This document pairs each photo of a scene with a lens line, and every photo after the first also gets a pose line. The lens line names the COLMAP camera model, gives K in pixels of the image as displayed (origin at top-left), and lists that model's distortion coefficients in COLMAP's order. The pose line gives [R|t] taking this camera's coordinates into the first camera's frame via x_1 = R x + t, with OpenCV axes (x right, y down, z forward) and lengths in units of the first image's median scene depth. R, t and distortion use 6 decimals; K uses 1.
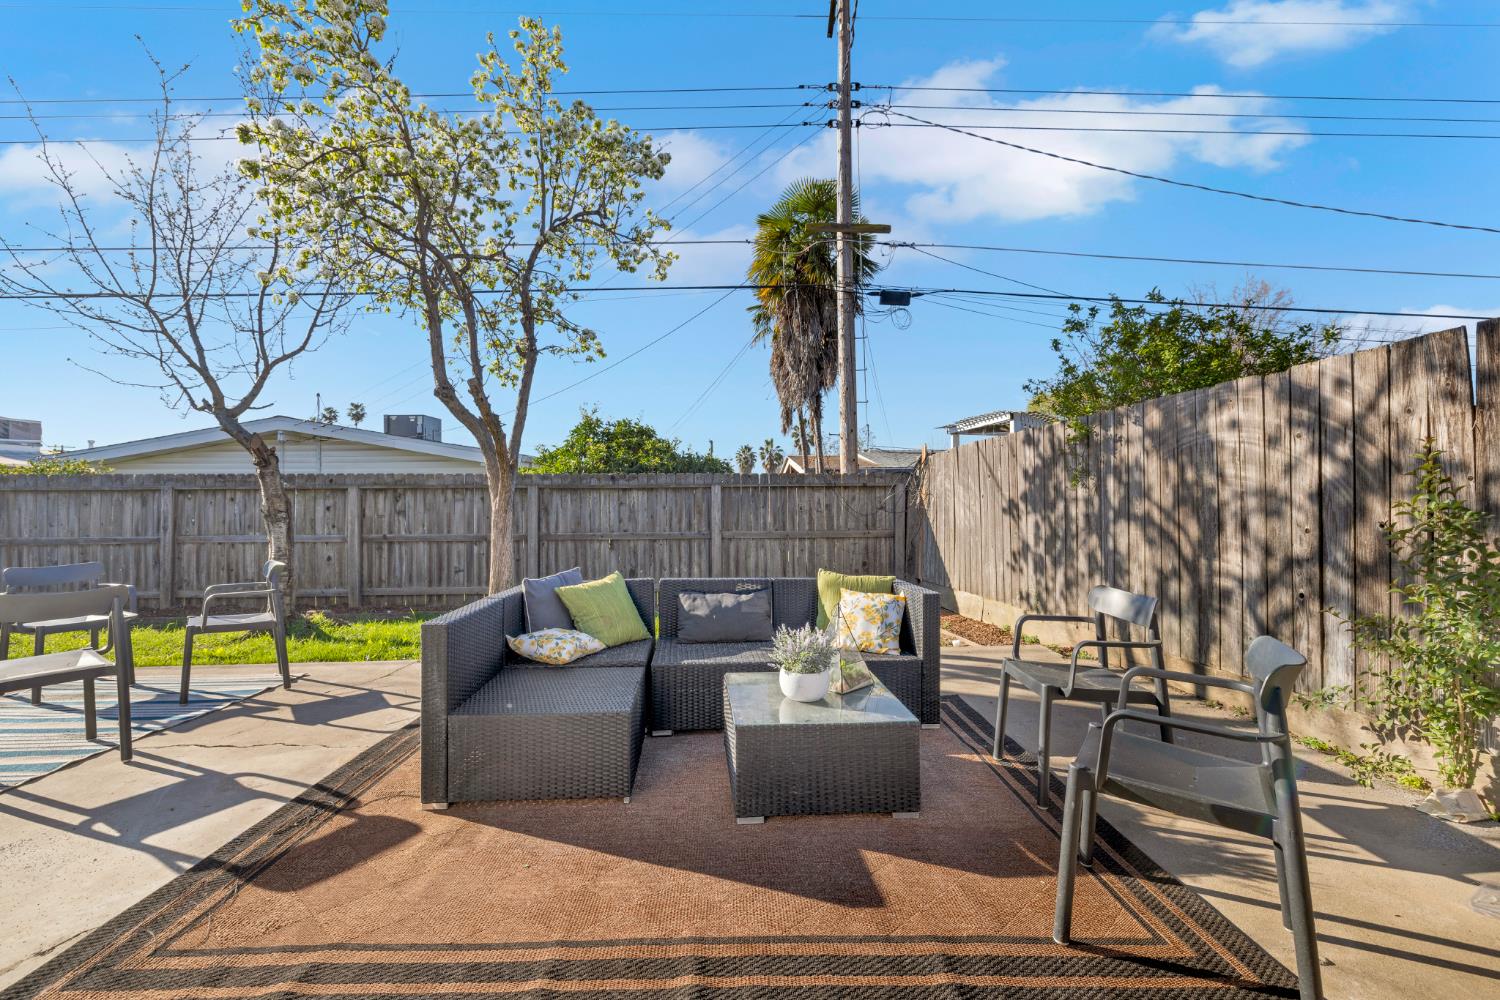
lens RADIAL K [[628.0, 0, 743.3], [0, 628.0, 489.9], [0, 0, 1]] dist [0.000343, -0.000092]
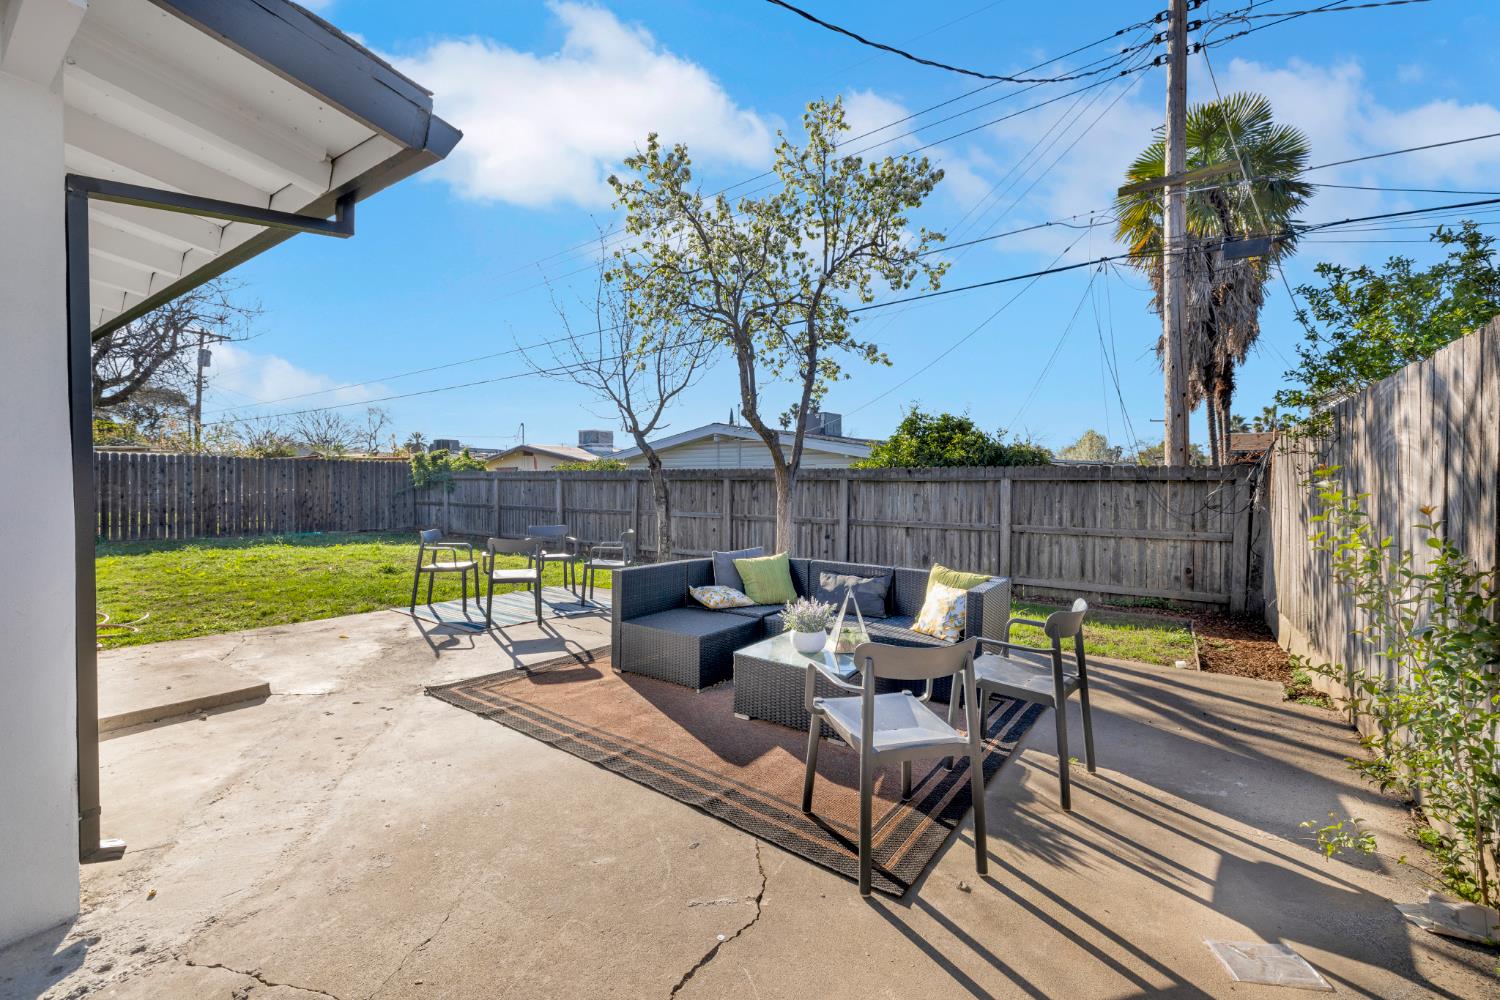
lens RADIAL K [[628.0, 0, 743.3], [0, 628.0, 489.9], [0, 0, 1]] dist [0.000343, -0.000092]
pose [[0.782178, 0.016314, -0.622842, 0.309133], [0.001690, 0.999598, 0.028305, -0.022793], [0.623053, -0.023193, 0.781835, -0.059997]]
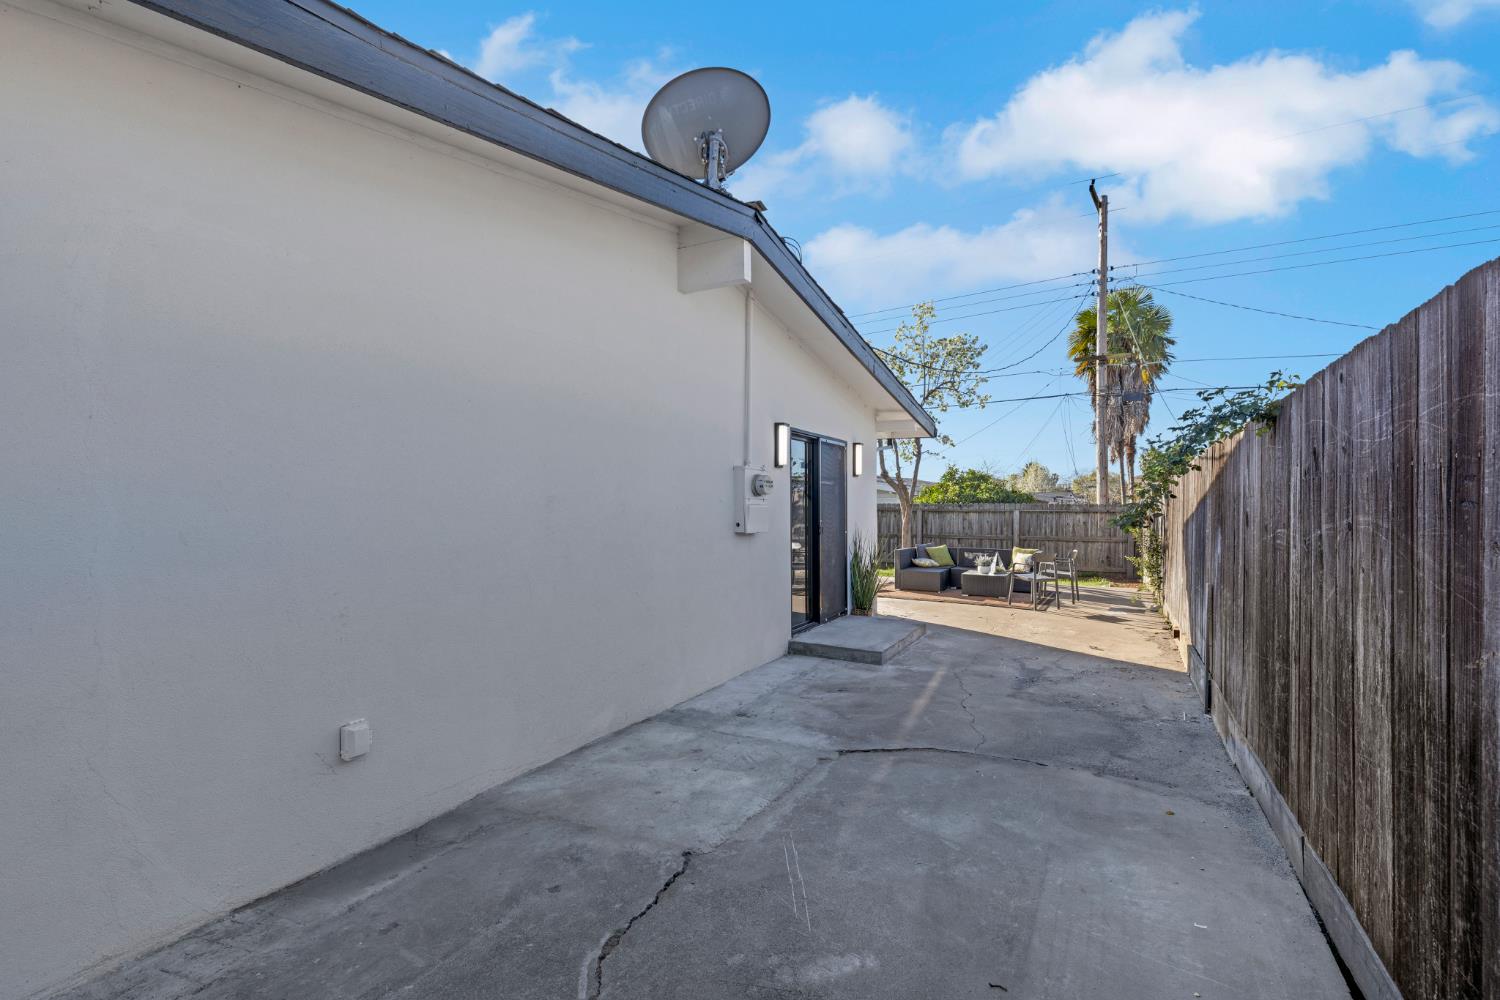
lens RADIAL K [[638.9, 0, 789.3], [0, 638.9, 516.9], [0, 0, 1]] dist [-0.000179, -0.000053]
pose [[0.864150, 0.015231, -0.503004, 0.390305], [0.000274, 0.999527, 0.030737, -0.055330], [0.503234, -0.026699, 0.863738, -1.143051]]
